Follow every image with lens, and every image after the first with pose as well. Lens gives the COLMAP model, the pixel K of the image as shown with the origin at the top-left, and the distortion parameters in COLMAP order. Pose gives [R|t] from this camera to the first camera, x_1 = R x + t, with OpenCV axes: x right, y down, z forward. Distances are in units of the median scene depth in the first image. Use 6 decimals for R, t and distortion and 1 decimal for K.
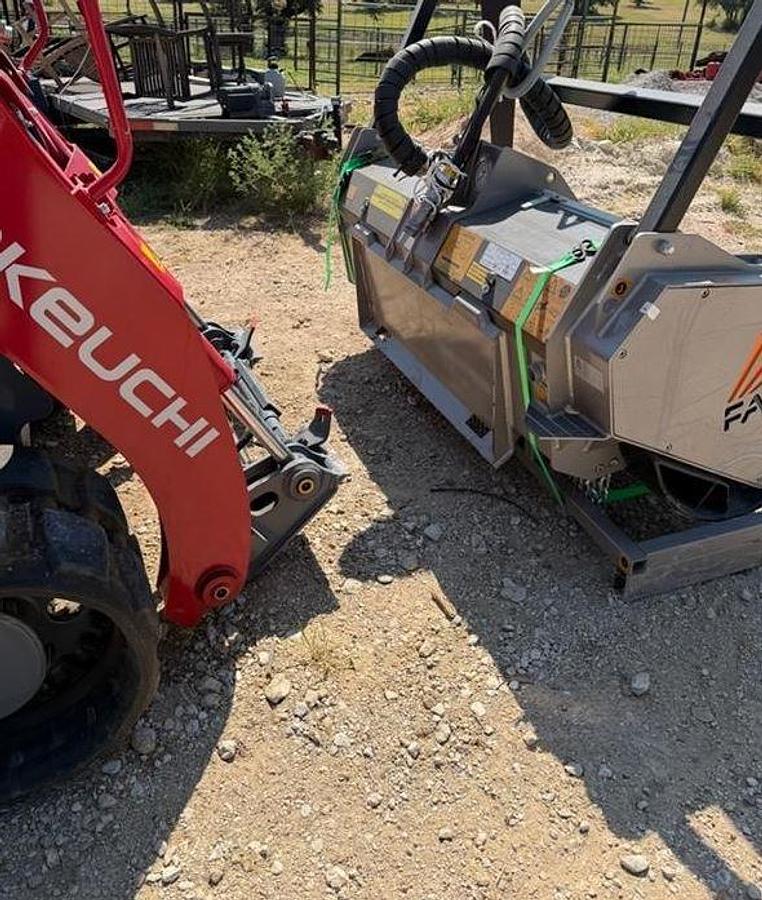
lens RADIAL K [[674.0, 0, 373.6], [0, 674.0, 357.1], [0, 0, 1]] dist [0.058915, -0.080940]
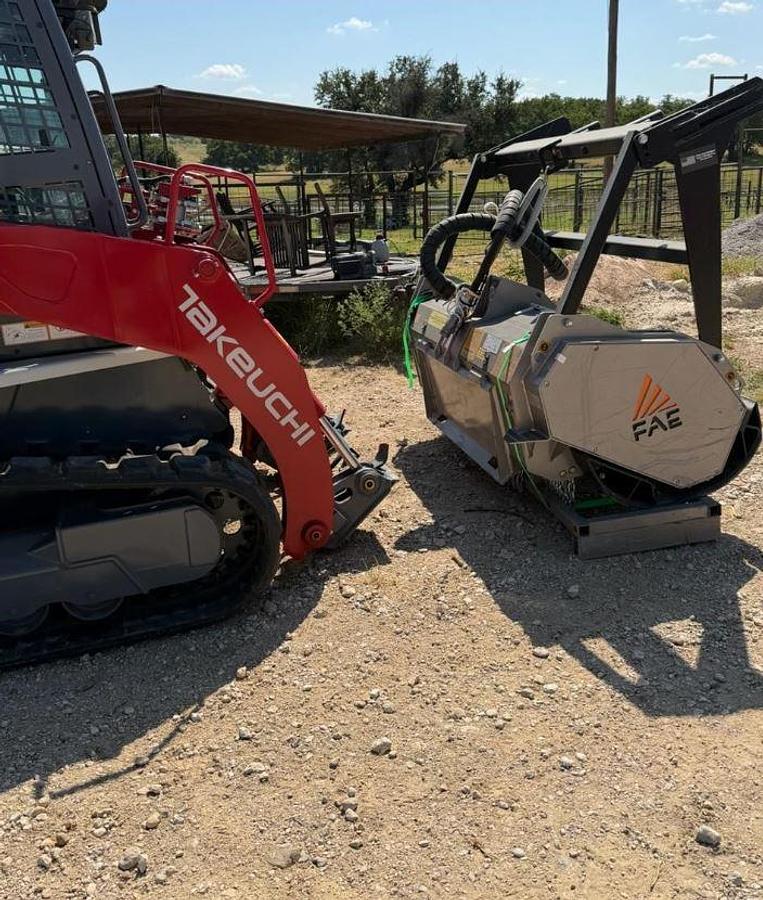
lens RADIAL K [[674.0, 0, 374.1], [0, 674.0, 357.1], [0, 0, 1]] dist [0.058915, -0.080940]
pose [[0.986423, -0.039610, -0.159373, 0.150127], [0.003243, 0.974984, -0.222251, 0.216439], [0.164190, 0.218717, 0.961876, -0.508763]]
